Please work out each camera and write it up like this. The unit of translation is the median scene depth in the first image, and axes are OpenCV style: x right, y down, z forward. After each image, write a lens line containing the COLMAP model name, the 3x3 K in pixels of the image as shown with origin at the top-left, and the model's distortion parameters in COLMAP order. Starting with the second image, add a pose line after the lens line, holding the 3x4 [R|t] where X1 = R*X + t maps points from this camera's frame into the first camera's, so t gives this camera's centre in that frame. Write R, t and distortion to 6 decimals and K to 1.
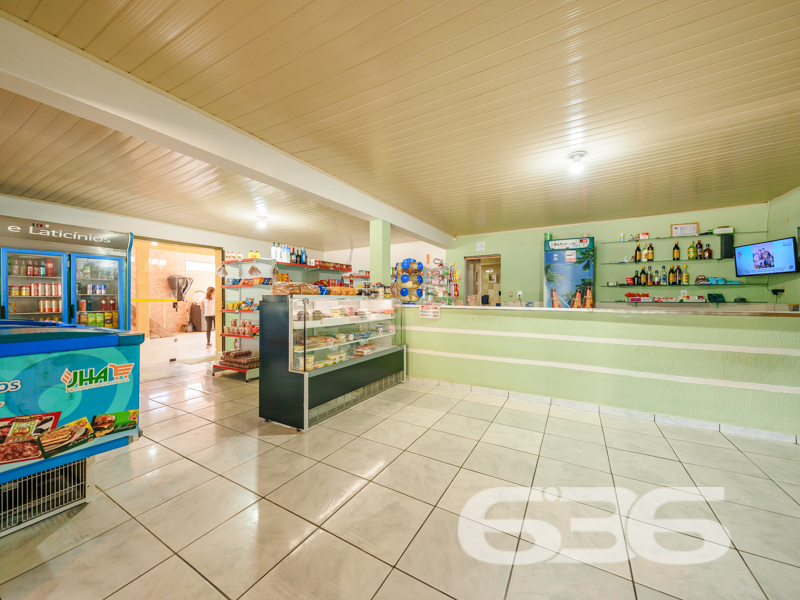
lens RADIAL K [[303.4, 0, 400.2], [0, 303.4, 295.7], [0, 0, 1]] dist [-0.001861, -0.000150]
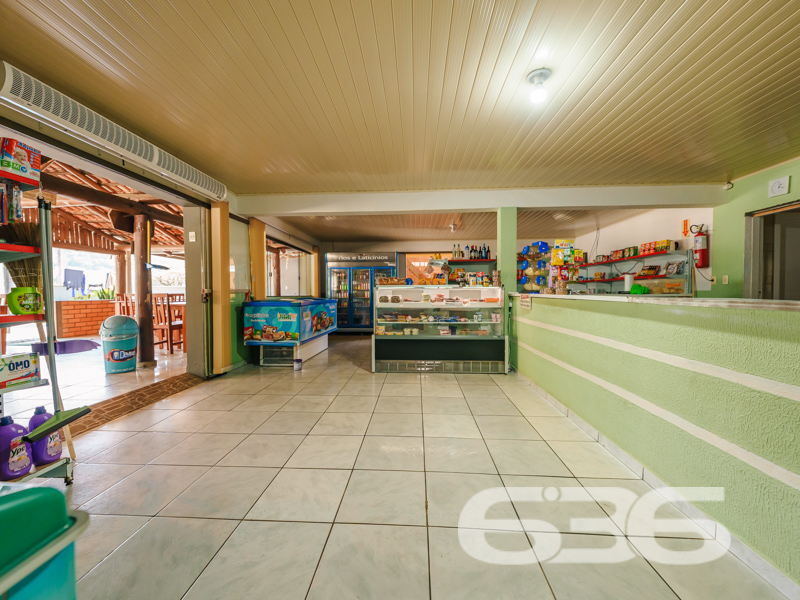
lens RADIAL K [[310.7, 0, 400.0], [0, 310.7, 300.0], [0, 0, 1]] dist [-0.000744, -0.000018]
pose [[0.448744, 0.015919, -0.893519, 1.109110], [0.010209, 0.999685, 0.022937, 0.036748], [0.893602, -0.019415, 0.448440, 0.391550]]
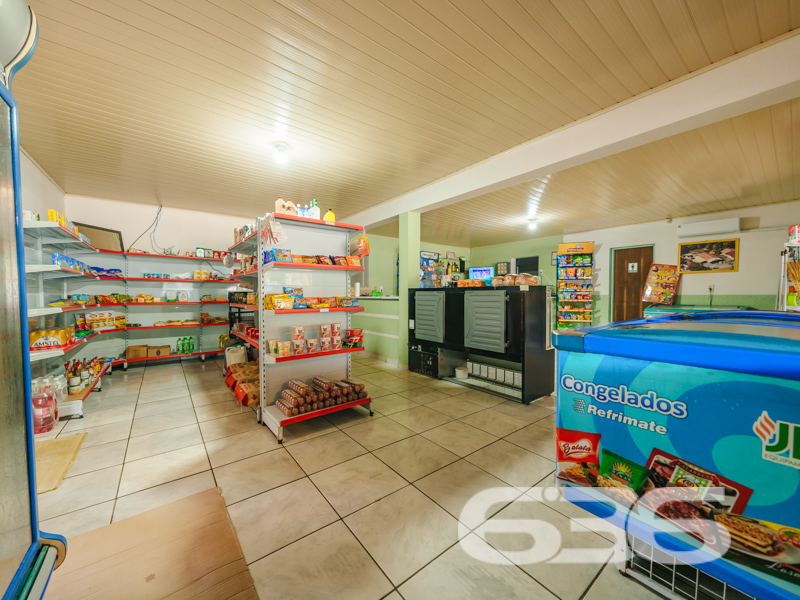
lens RADIAL K [[310.7, 0, 400.0], [0, 310.7, 300.0], [0, 0, 1]] dist [-0.000744, -0.000018]
pose [[-0.377875, 0.019473, -0.925652, -0.220535], [0.004962, 0.999807, 0.019007, 0.023849], [0.925843, 0.002589, -0.377899, 0.348223]]
